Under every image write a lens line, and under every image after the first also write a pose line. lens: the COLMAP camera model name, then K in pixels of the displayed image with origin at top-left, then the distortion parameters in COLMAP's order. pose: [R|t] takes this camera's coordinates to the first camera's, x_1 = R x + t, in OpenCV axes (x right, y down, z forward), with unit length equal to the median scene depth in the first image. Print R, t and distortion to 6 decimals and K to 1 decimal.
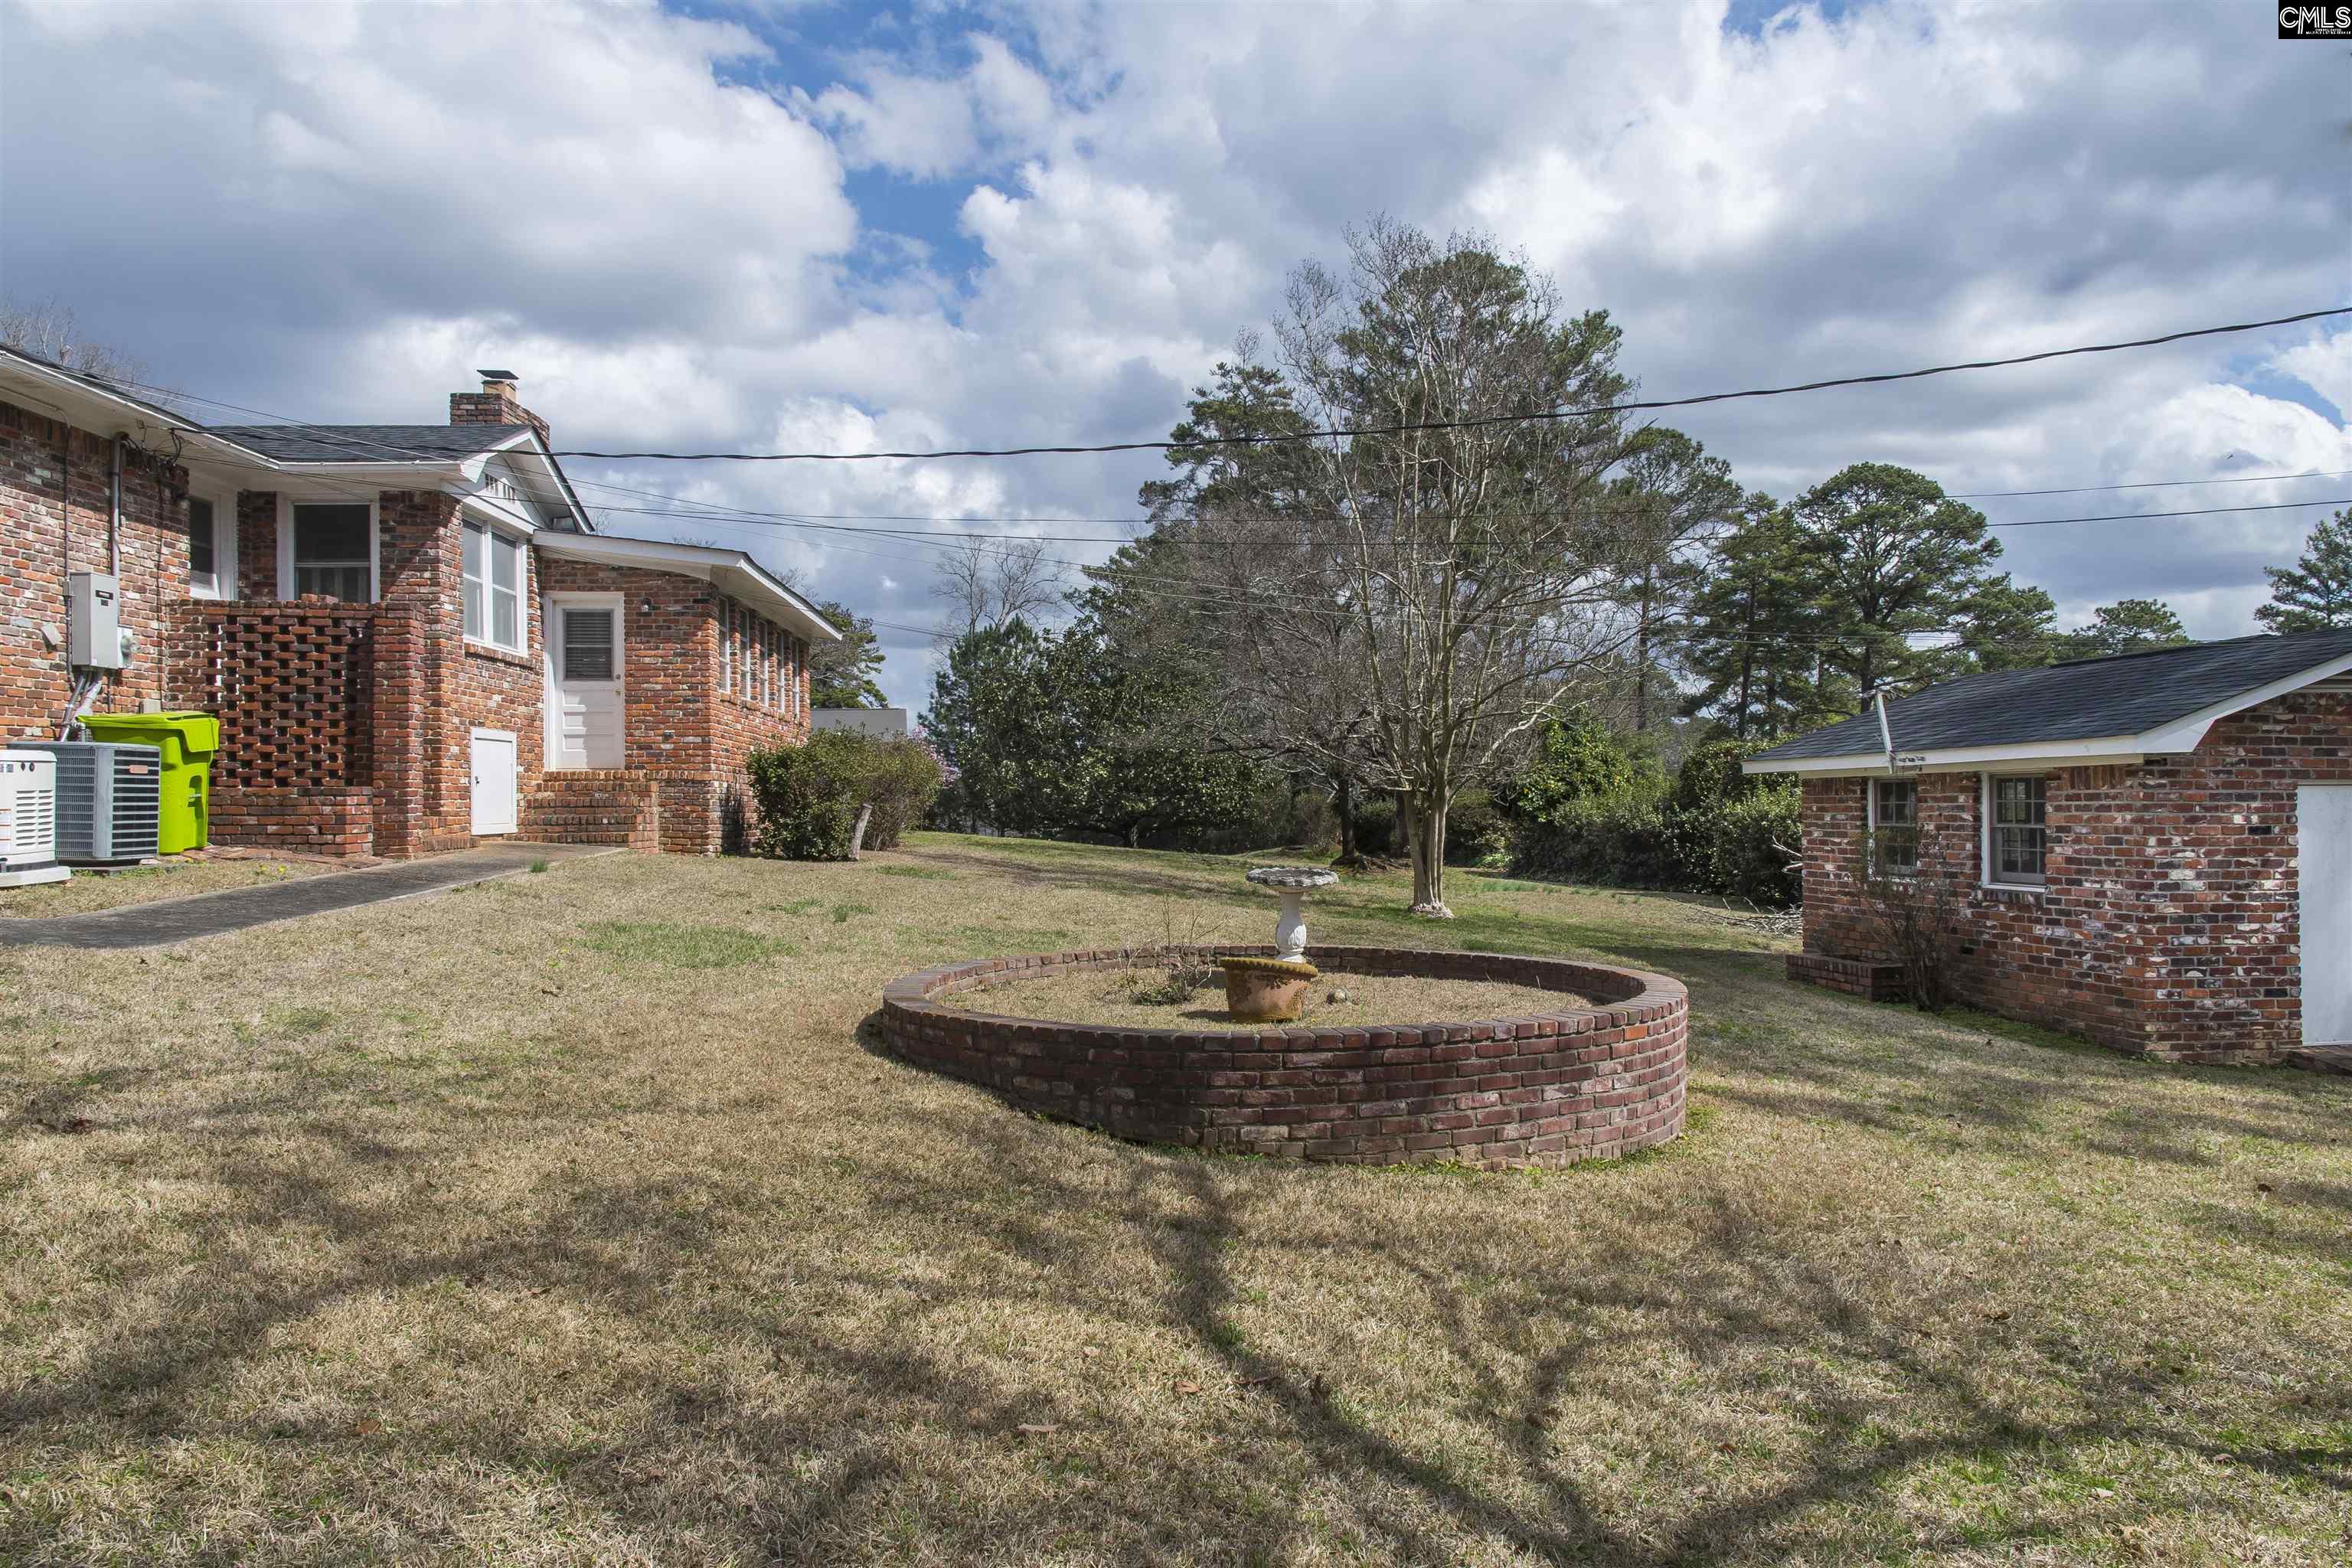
lens RADIAL K [[1585.5, 0, 1174.0], [0, 1585.5, 792.3], [0, 0, 1]] dist [0.005973, 0.002557]
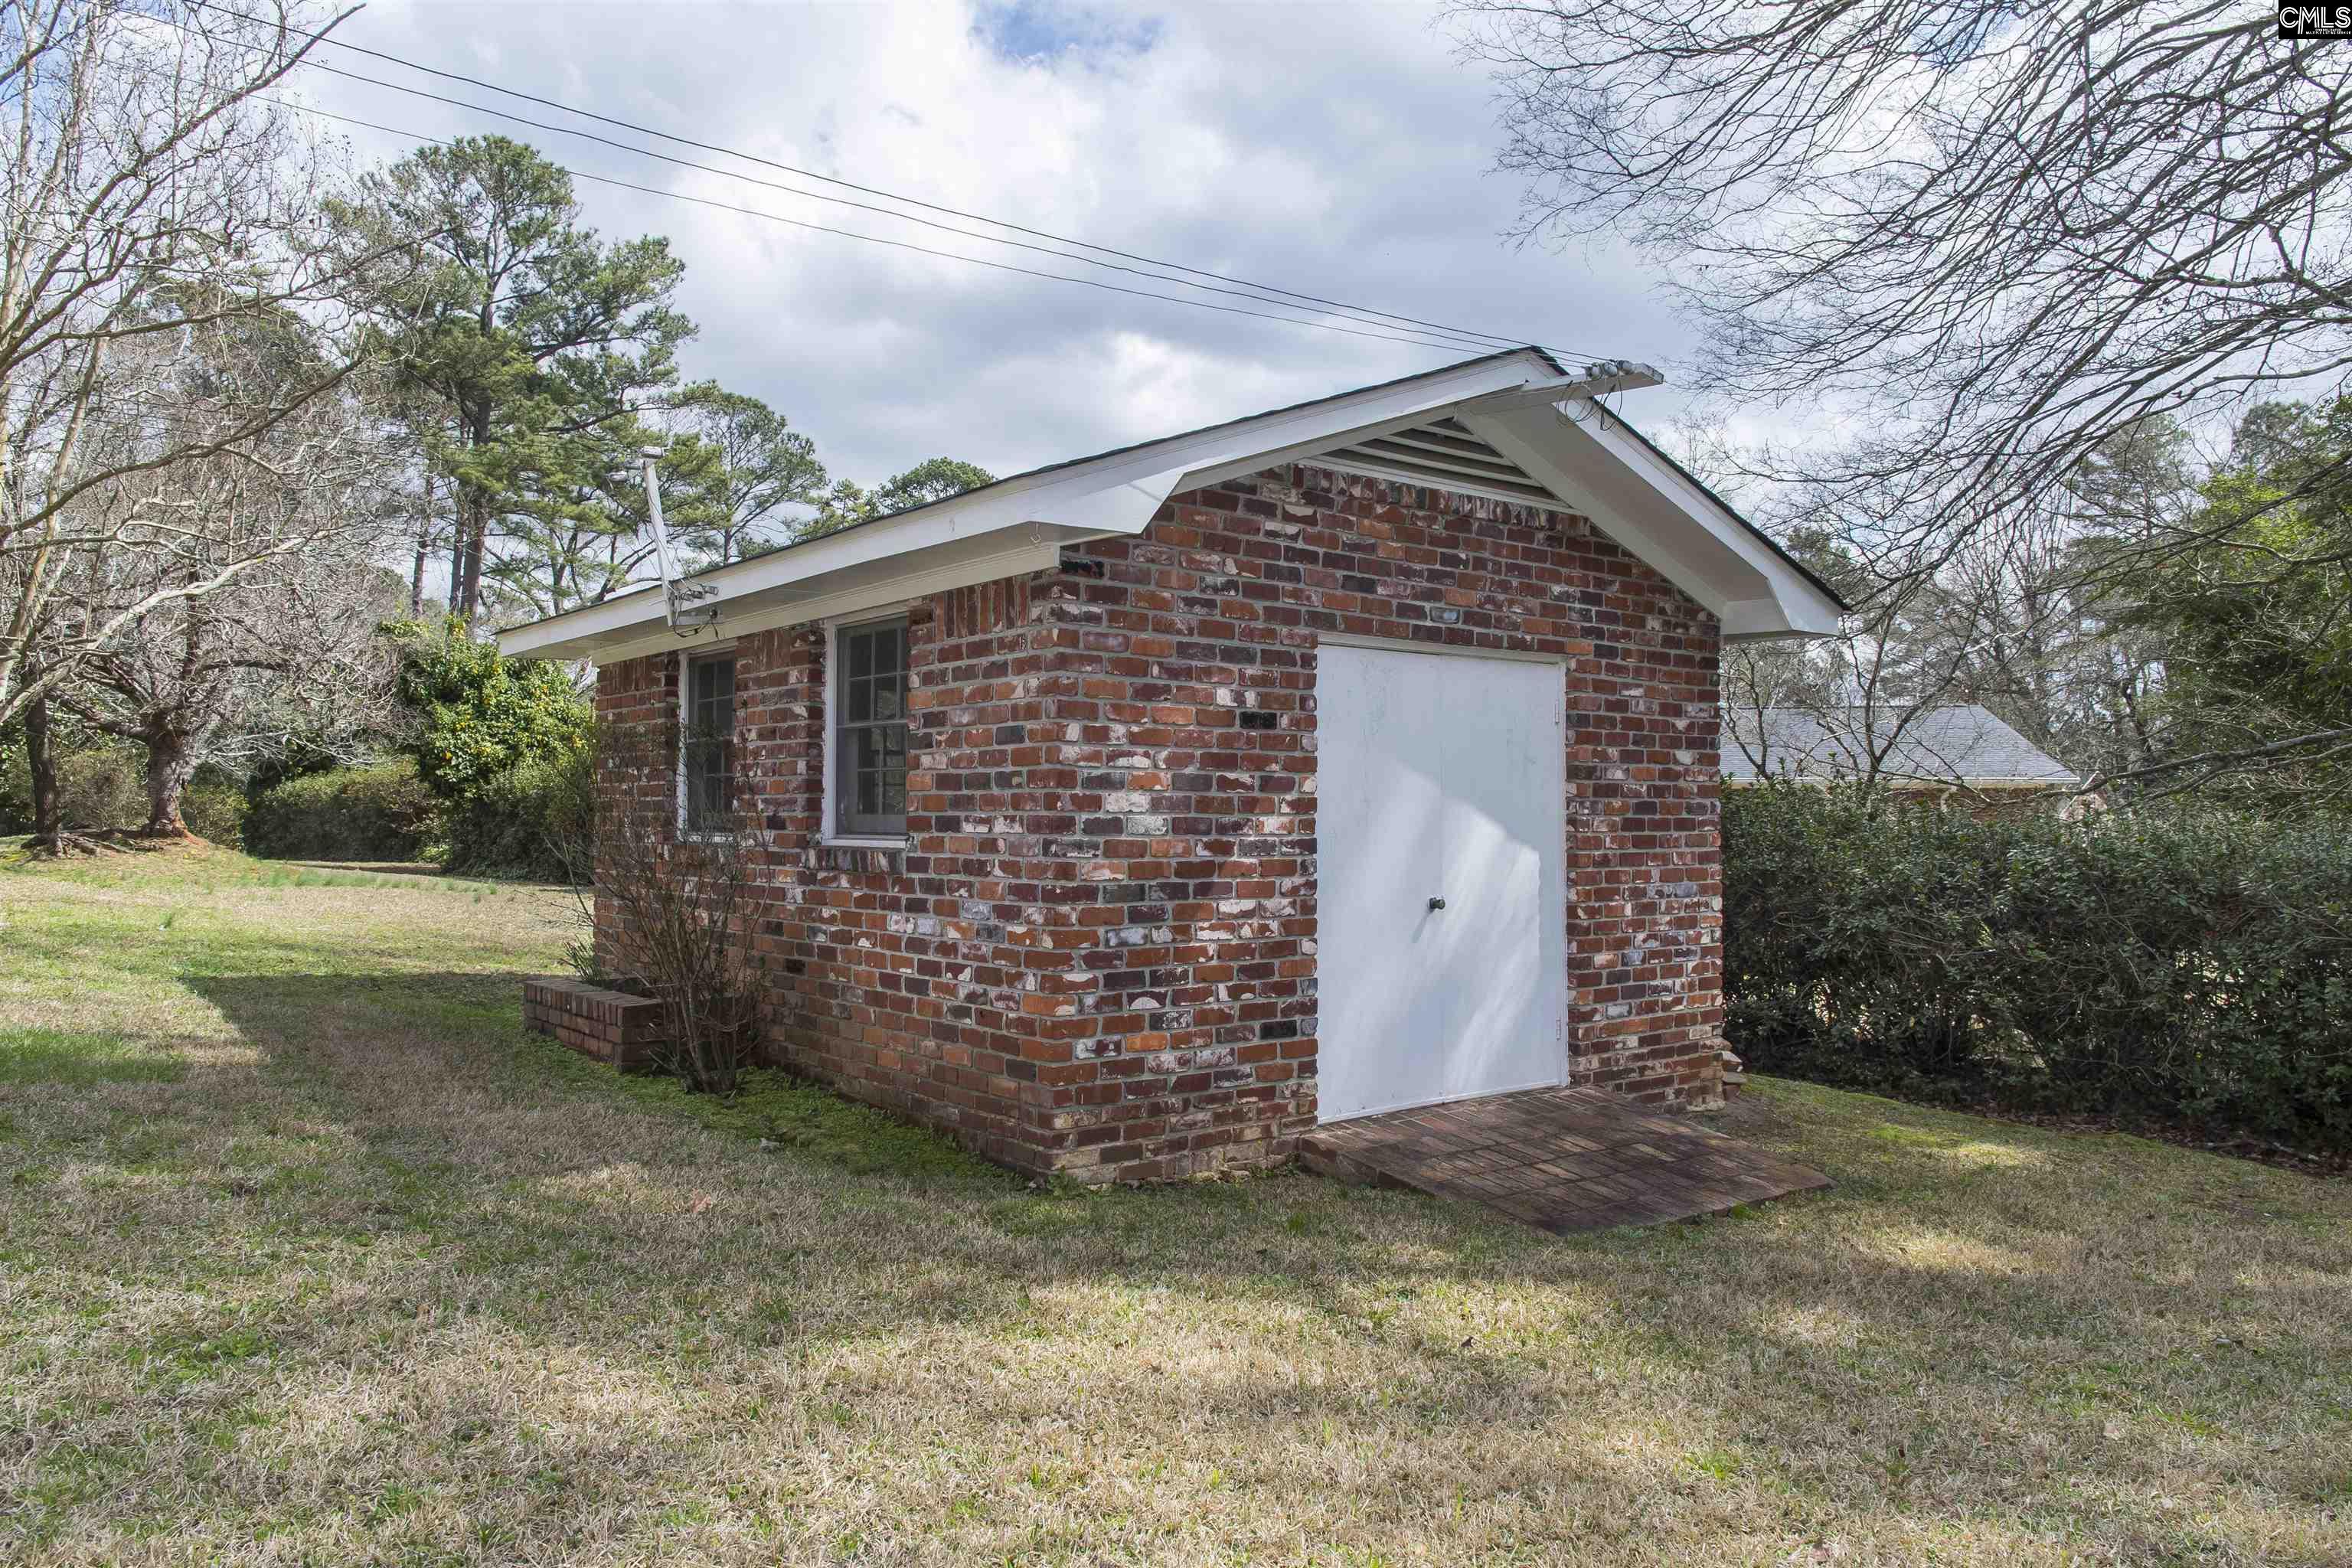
lens RADIAL K [[1585.5, 0, 1174.0], [0, 1585.5, 792.3], [0, 0, 1]] dist [0.005973, 0.002557]
pose [[0.857848, 0.017348, 0.513611, 0.391168], [-0.015066, 0.999849, -0.008608, 0.052271], [-0.513683, -0.000354, 0.857980, 0.566628]]
